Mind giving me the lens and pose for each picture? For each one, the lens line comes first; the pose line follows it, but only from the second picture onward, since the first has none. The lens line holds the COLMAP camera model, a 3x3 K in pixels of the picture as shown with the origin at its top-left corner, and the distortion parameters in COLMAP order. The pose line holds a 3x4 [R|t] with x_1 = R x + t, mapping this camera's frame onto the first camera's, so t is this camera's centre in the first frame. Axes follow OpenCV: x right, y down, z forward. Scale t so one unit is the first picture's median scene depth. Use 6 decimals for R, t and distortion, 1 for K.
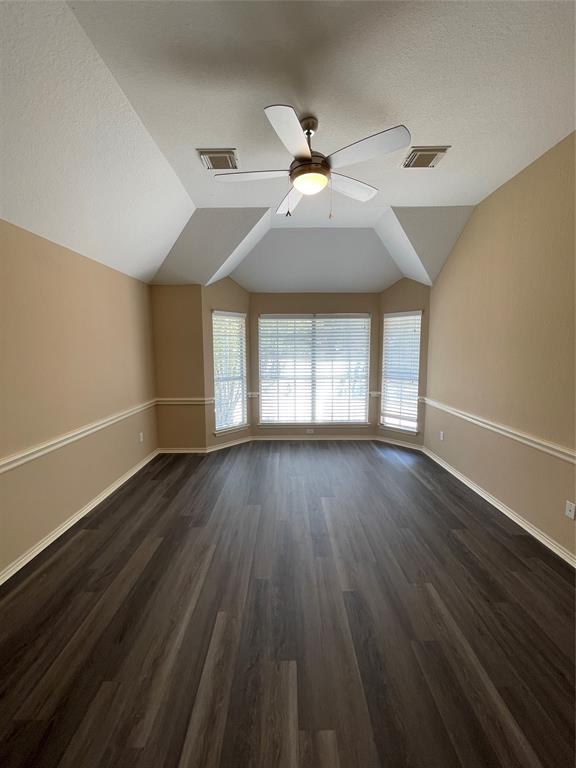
lens RADIAL K [[310.2, 0, 286.2], [0, 310.2, 381.5], [0, 0, 1]] dist [0.001506, -0.000392]
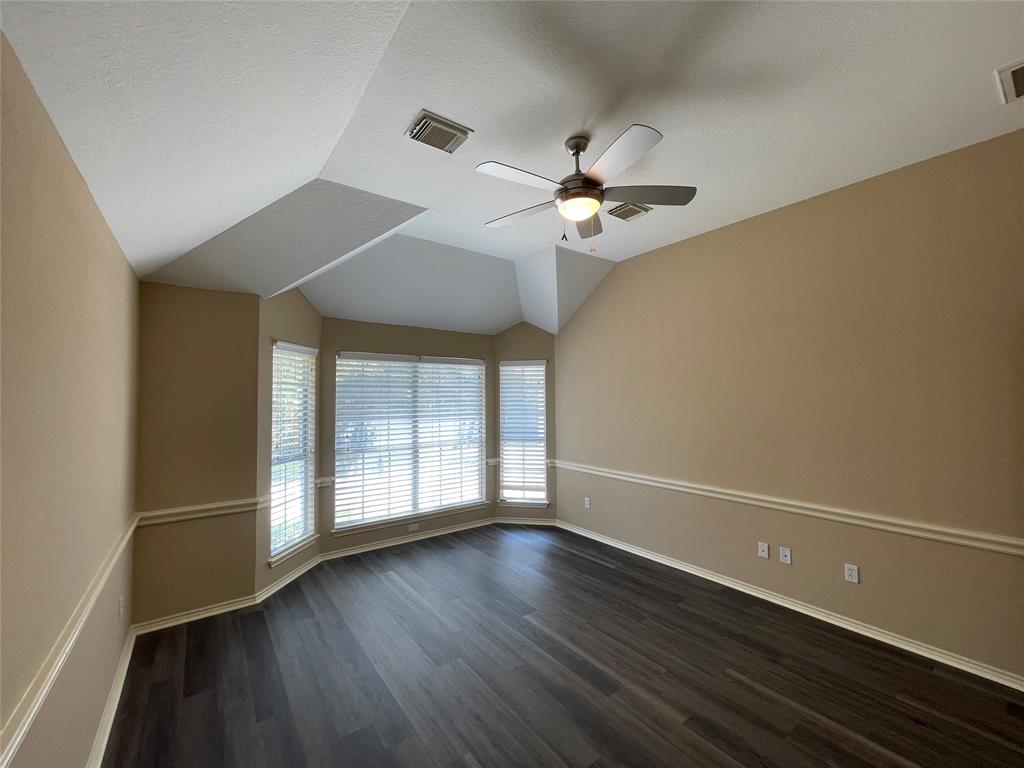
lens RADIAL K [[413.6, 0, 507.6], [0, 413.6, 383.9], [0, 0, 1]] dist [0.001506, -0.000392]
pose [[0.804789, 0.019806, 0.593231, -0.340554], [0.068262, 0.989723, -0.125650, -0.022451], [-0.589623, 0.141617, 0.795166, 0.140923]]
